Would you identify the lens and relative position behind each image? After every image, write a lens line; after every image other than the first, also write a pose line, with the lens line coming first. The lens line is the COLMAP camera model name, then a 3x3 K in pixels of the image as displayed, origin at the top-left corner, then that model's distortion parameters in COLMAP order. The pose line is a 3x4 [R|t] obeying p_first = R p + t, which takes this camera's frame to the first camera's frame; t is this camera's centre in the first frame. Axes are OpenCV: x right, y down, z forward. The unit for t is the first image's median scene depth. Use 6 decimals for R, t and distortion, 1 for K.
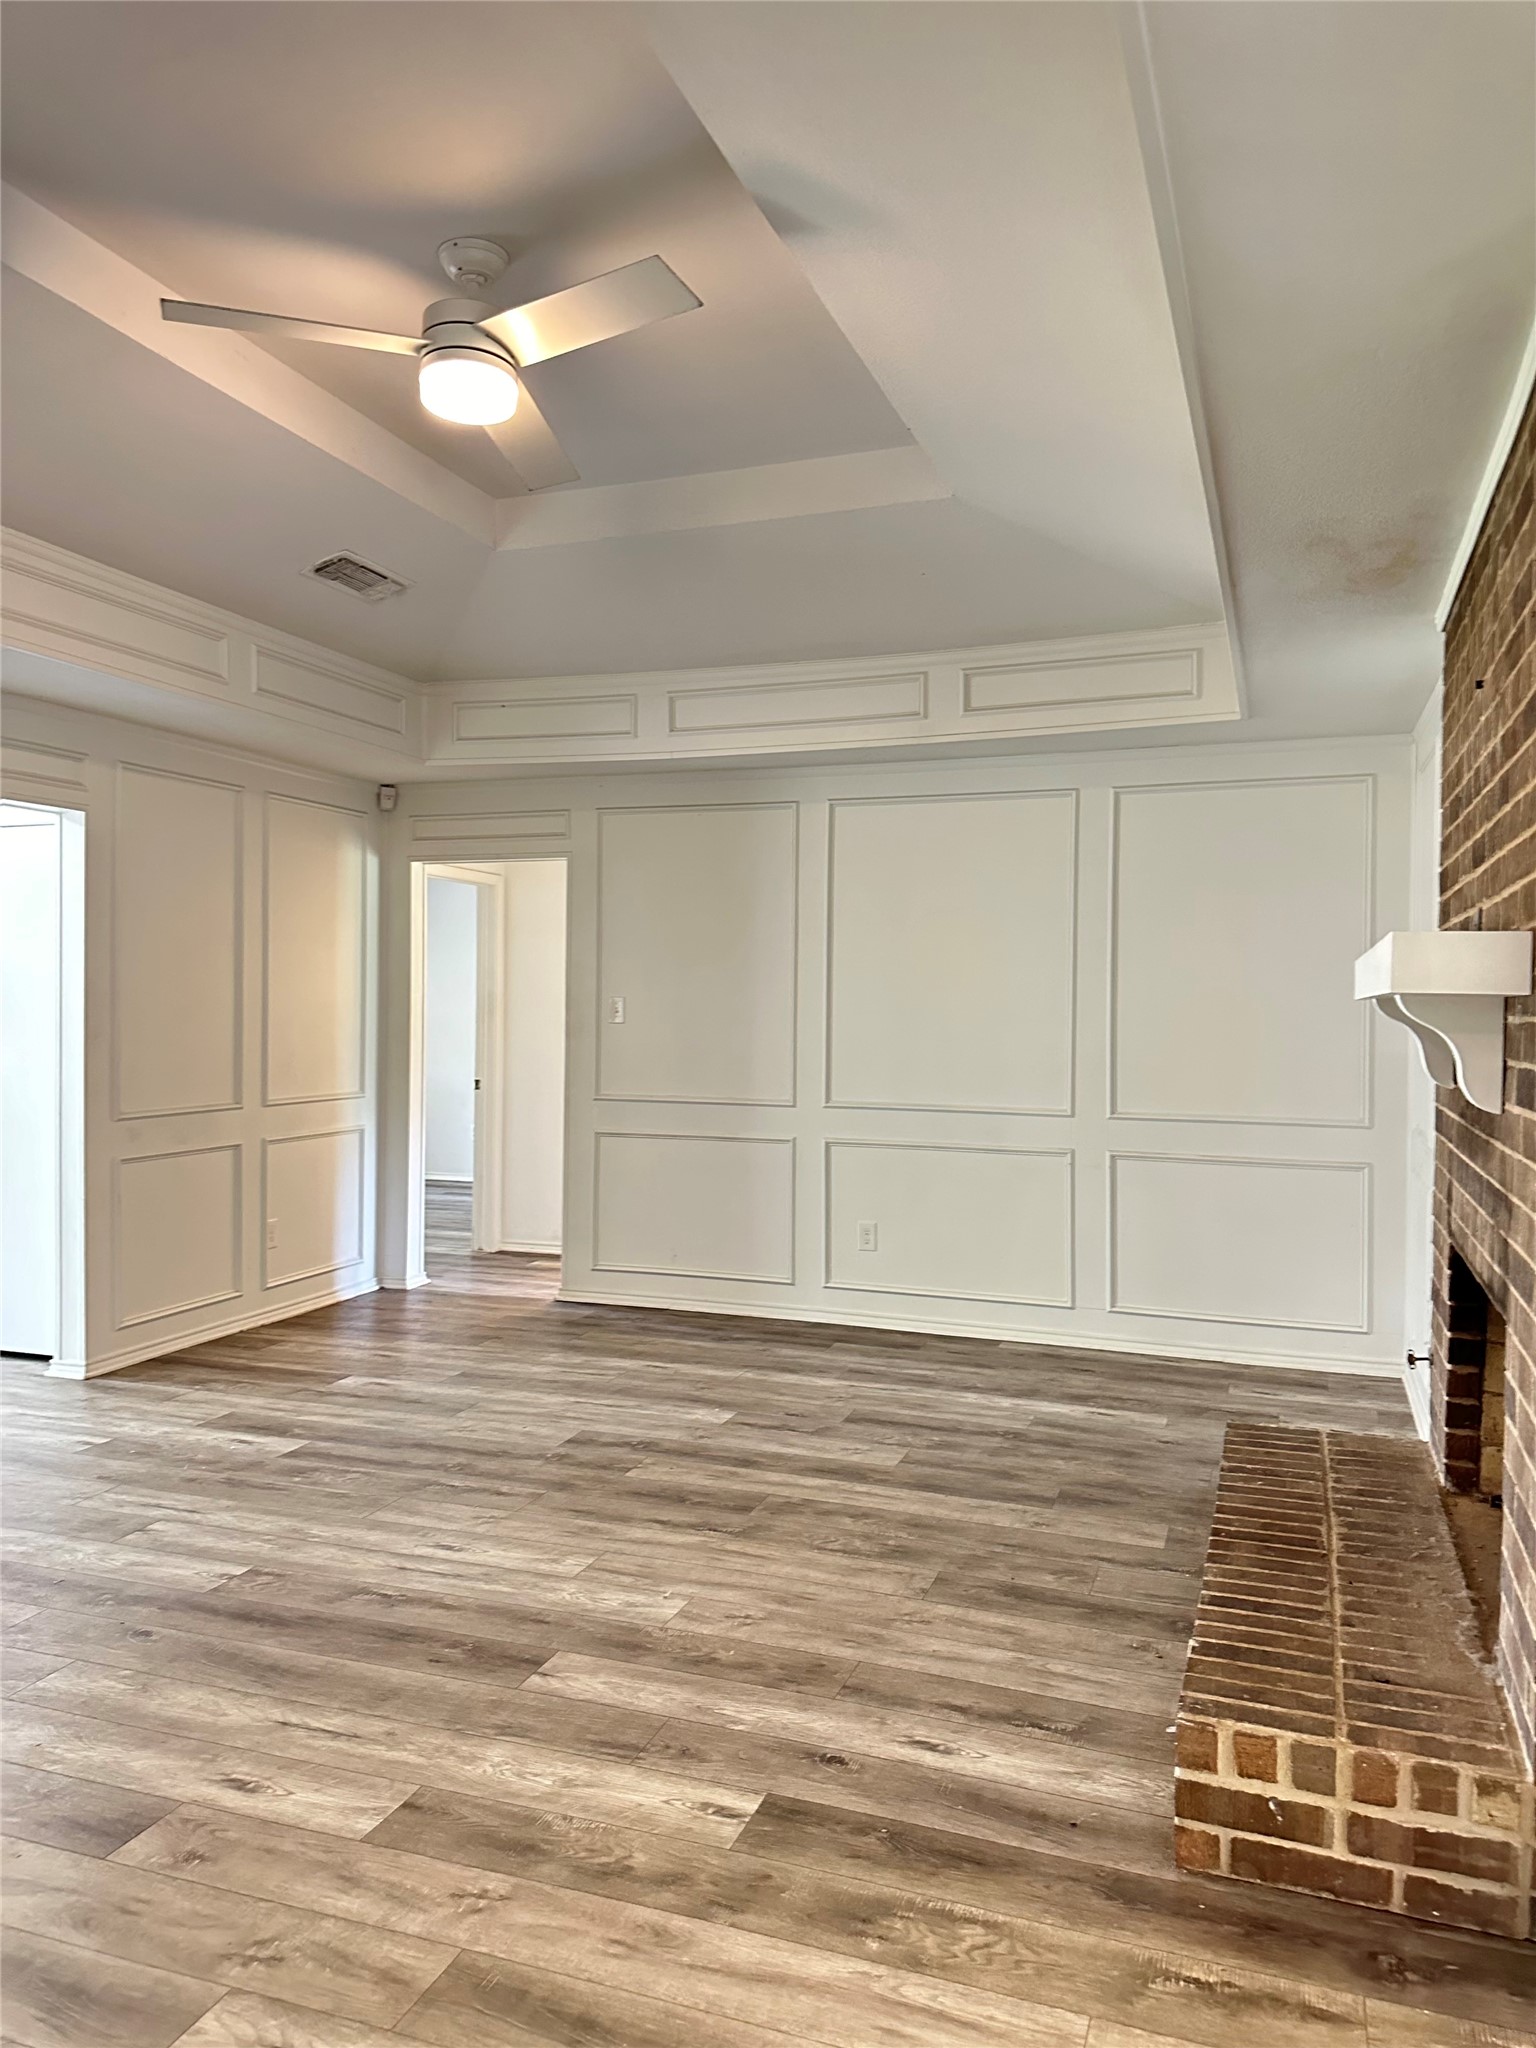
lens RADIAL K [[1446.1, 0, 818.2], [0, 1446.1, 1018.7], [0, 0, 1]] dist [0.060357, -0.057204]
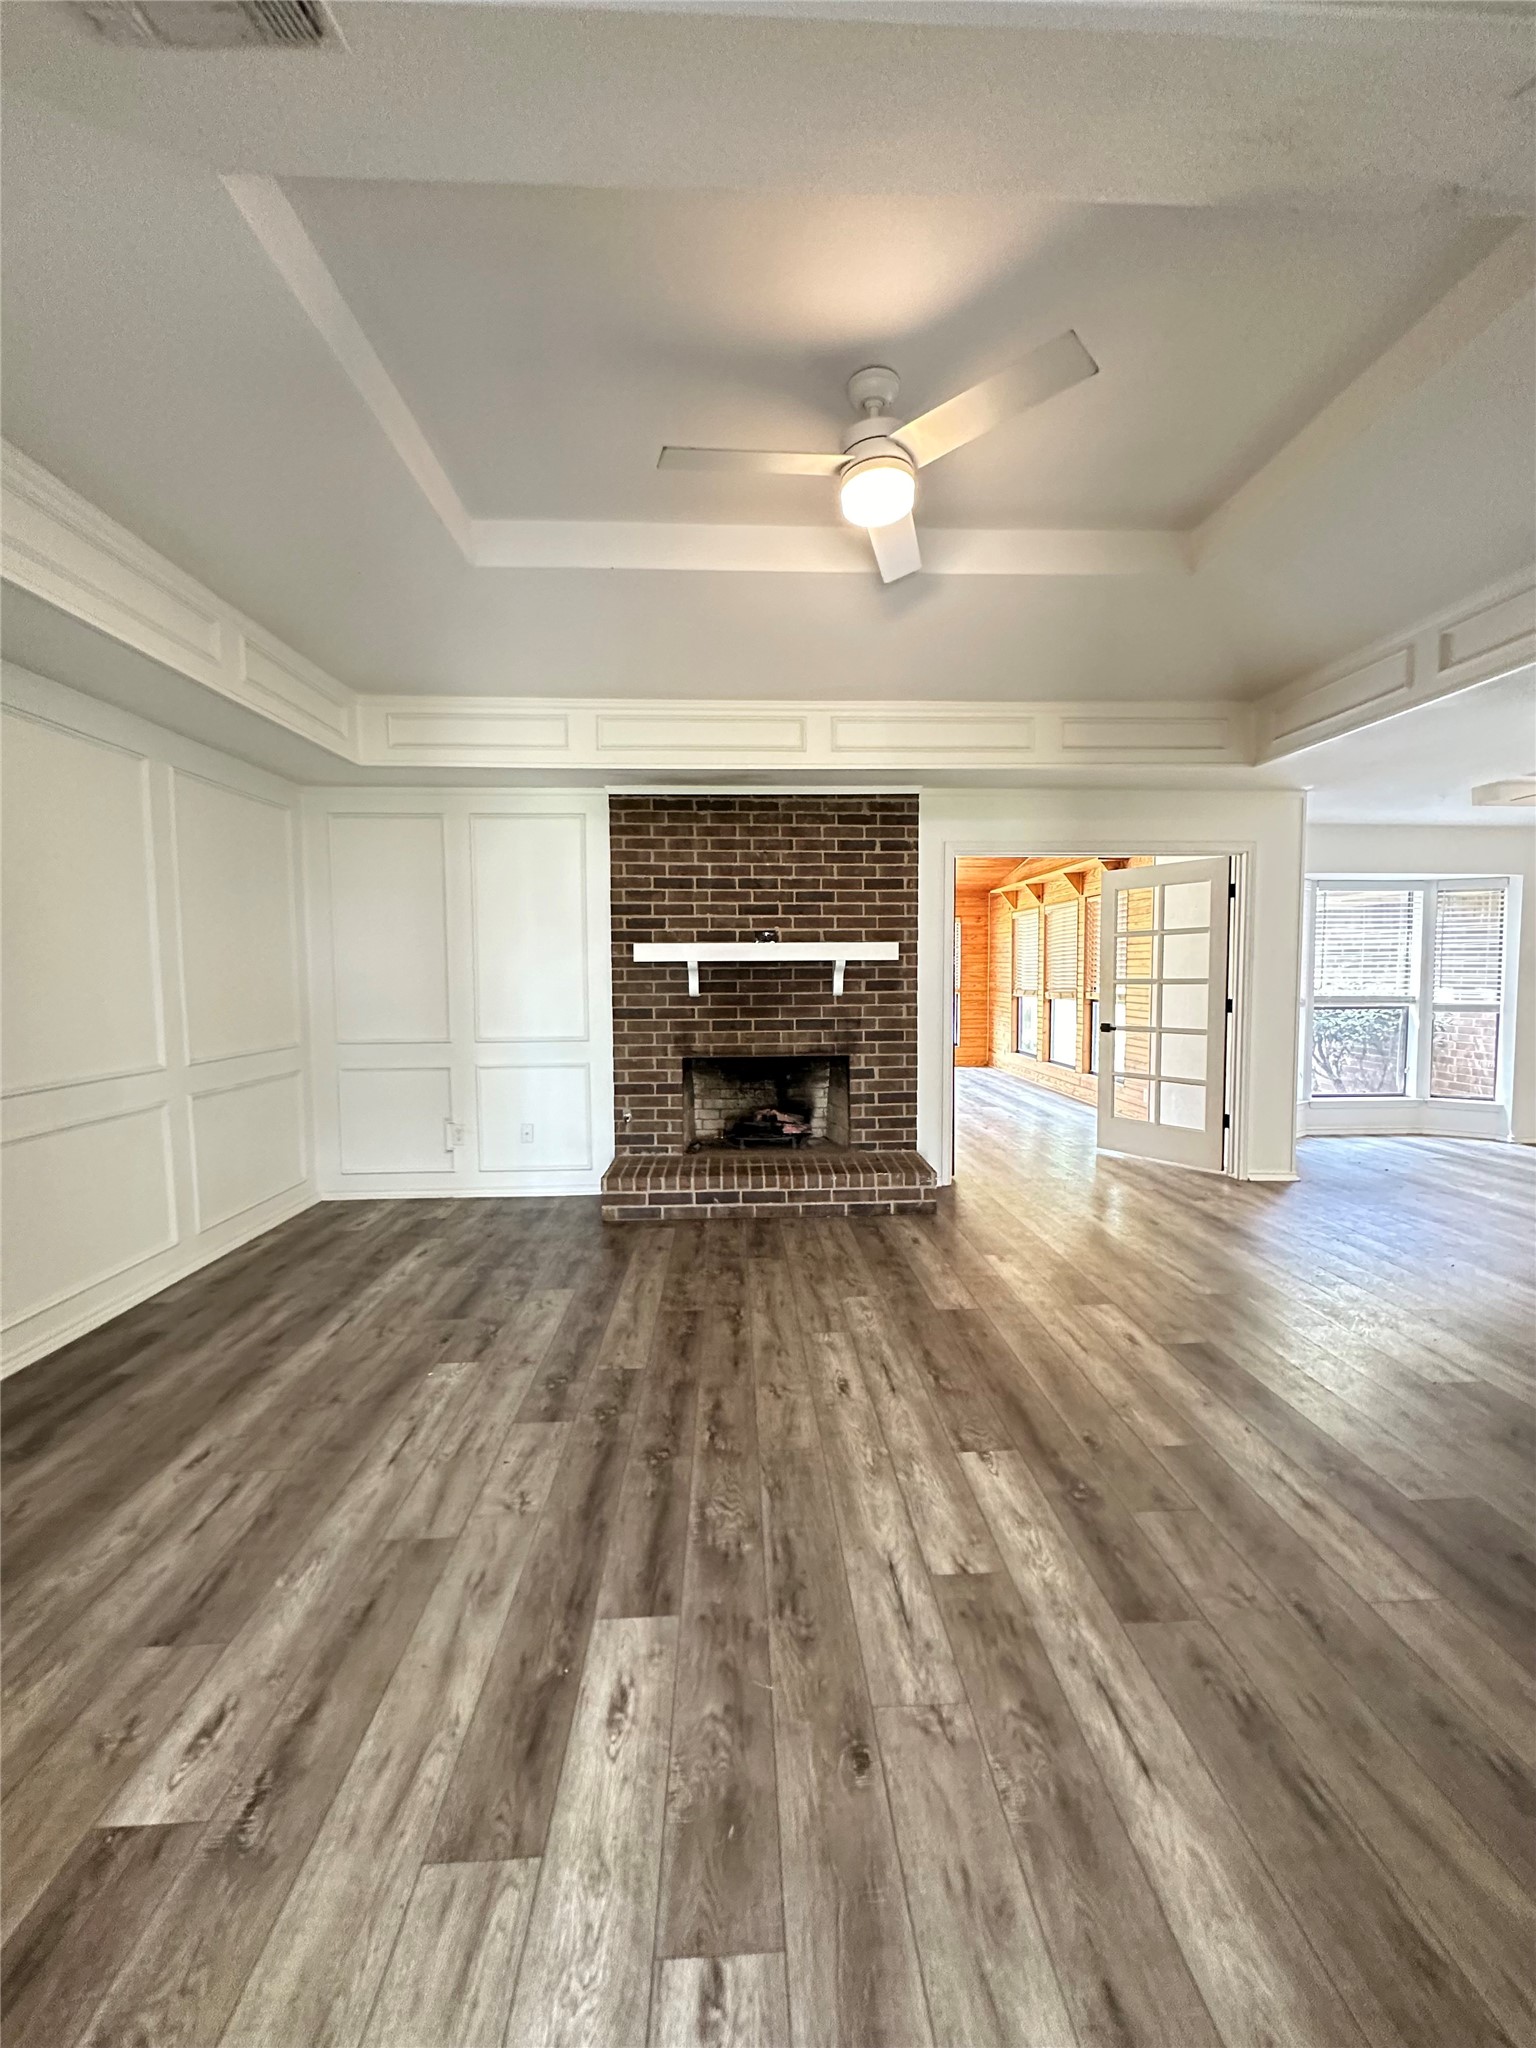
lens RADIAL K [[814.3, 0, 765.0], [0, 814.3, 1018.2], [0, 0, 1]] dist [0.005268, -0.000321]
pose [[-0.356453, -0.061000, 0.932320, -0.767093], [0.012903, 0.997450, 0.070195, -0.007645], [-0.934224, 0.037051, -0.354757, 1.147867]]
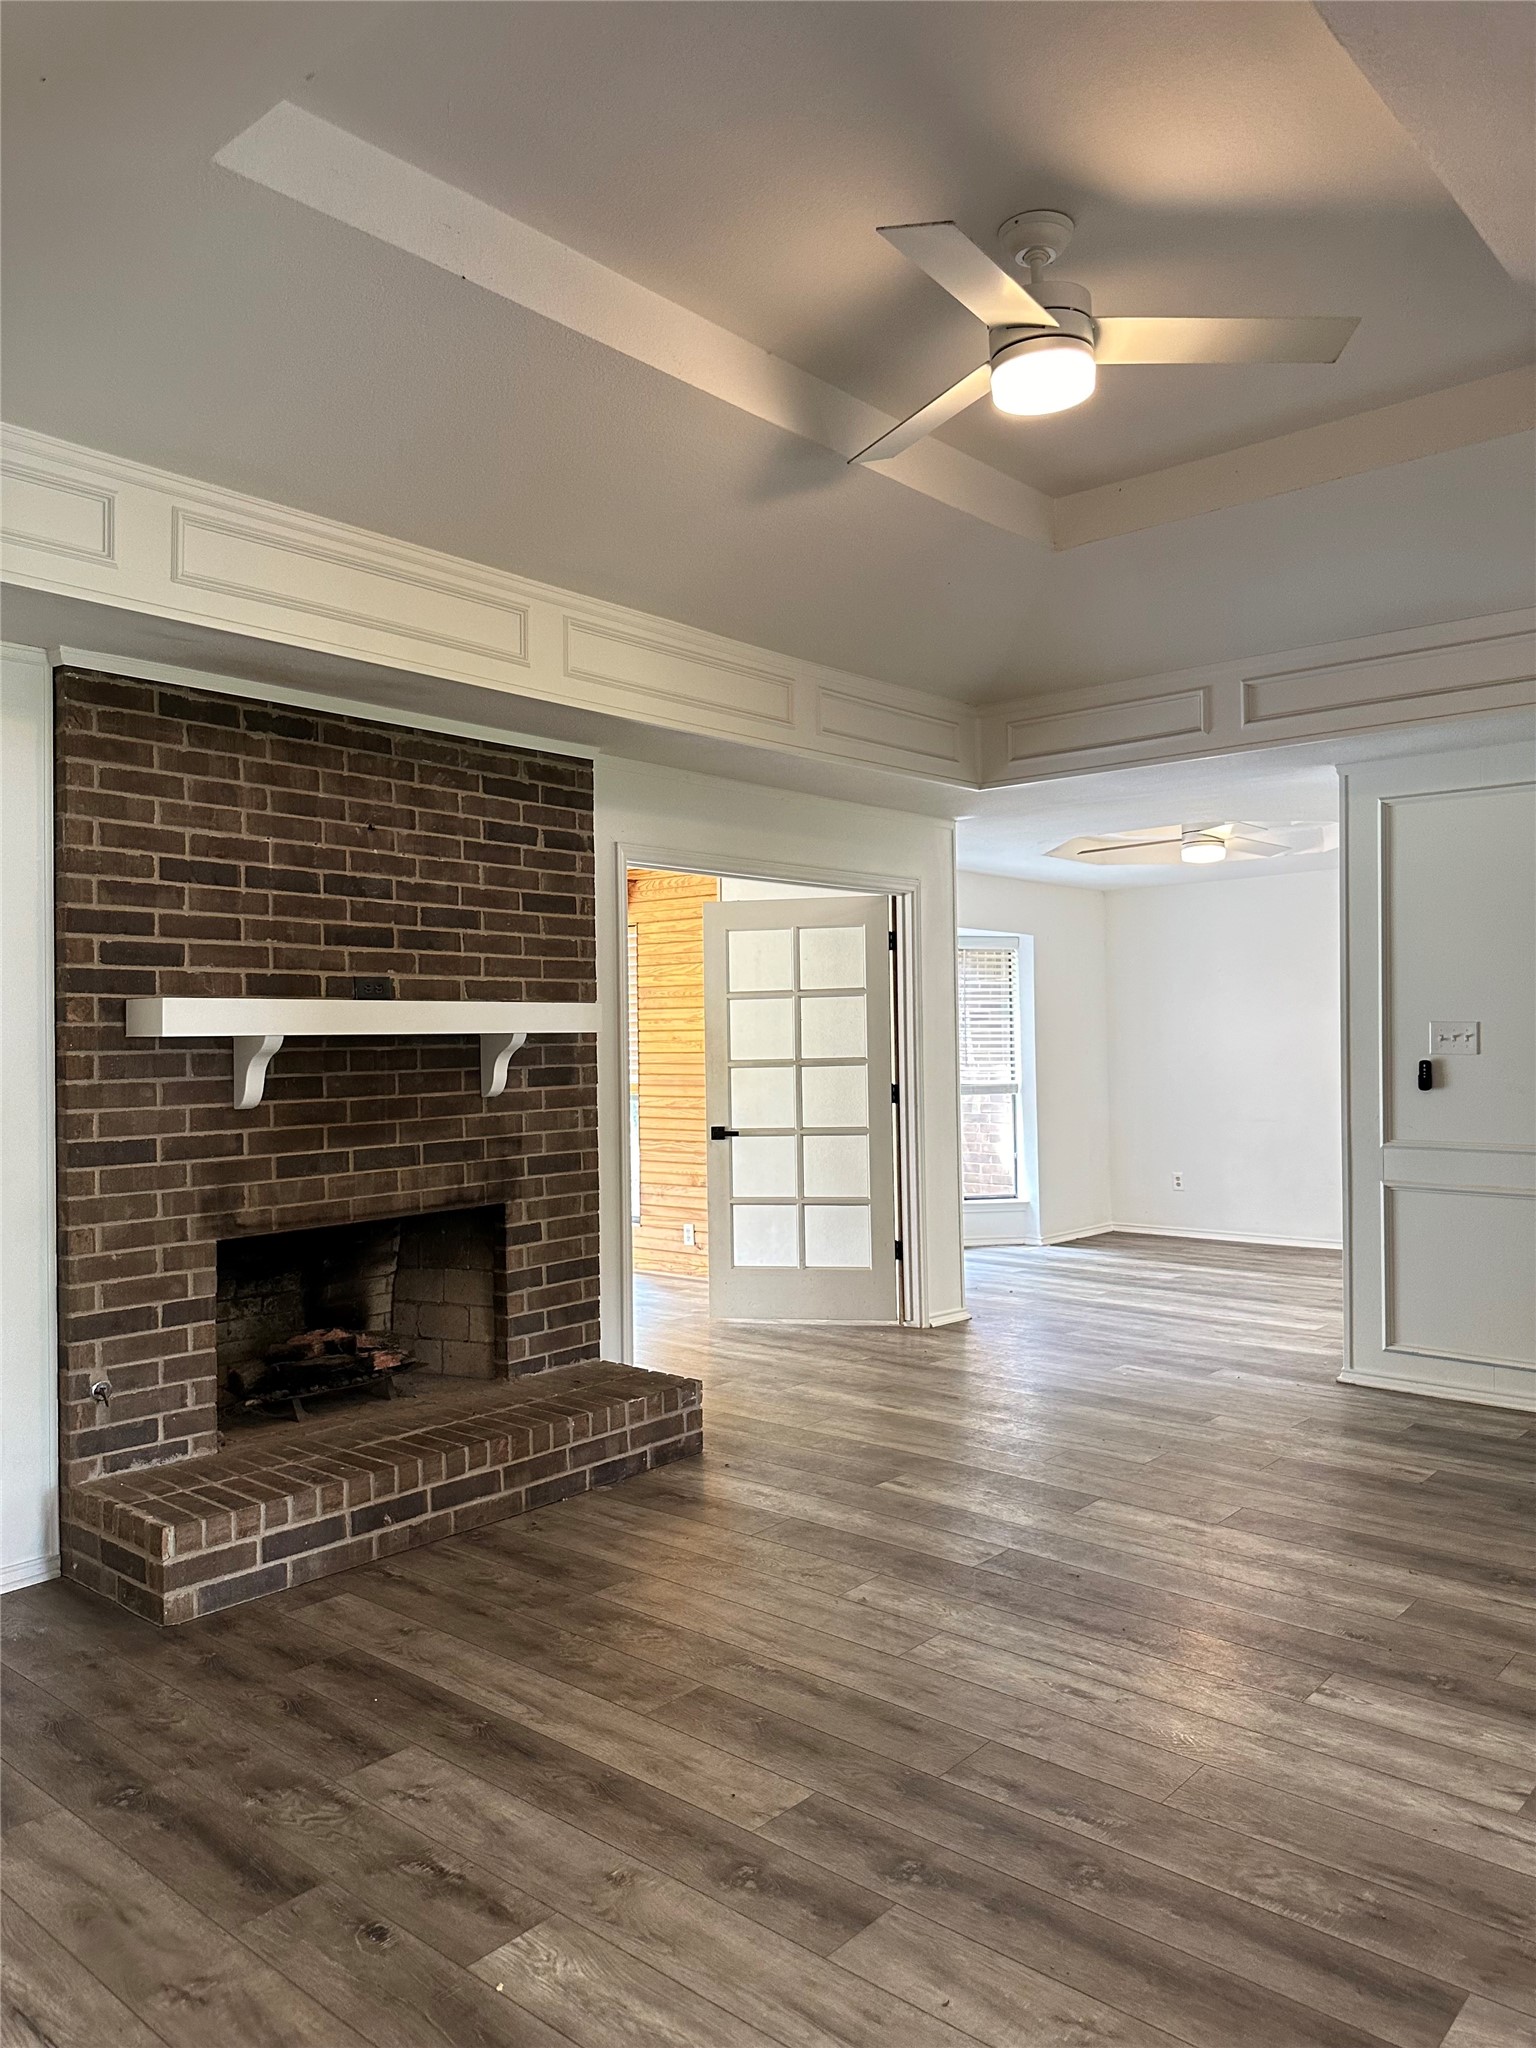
lens RADIAL K [[1446.1, 0, 776.9], [0, 1446.1, 1008.5], [0, 0, 1]] dist [0.060357, -0.057204]
pose [[-0.920624, 0.009357, 0.390339, -0.372858], [0.007702, 0.999953, -0.005807, -0.018743], [-0.390375, -0.002339, -0.920653, 1.609869]]
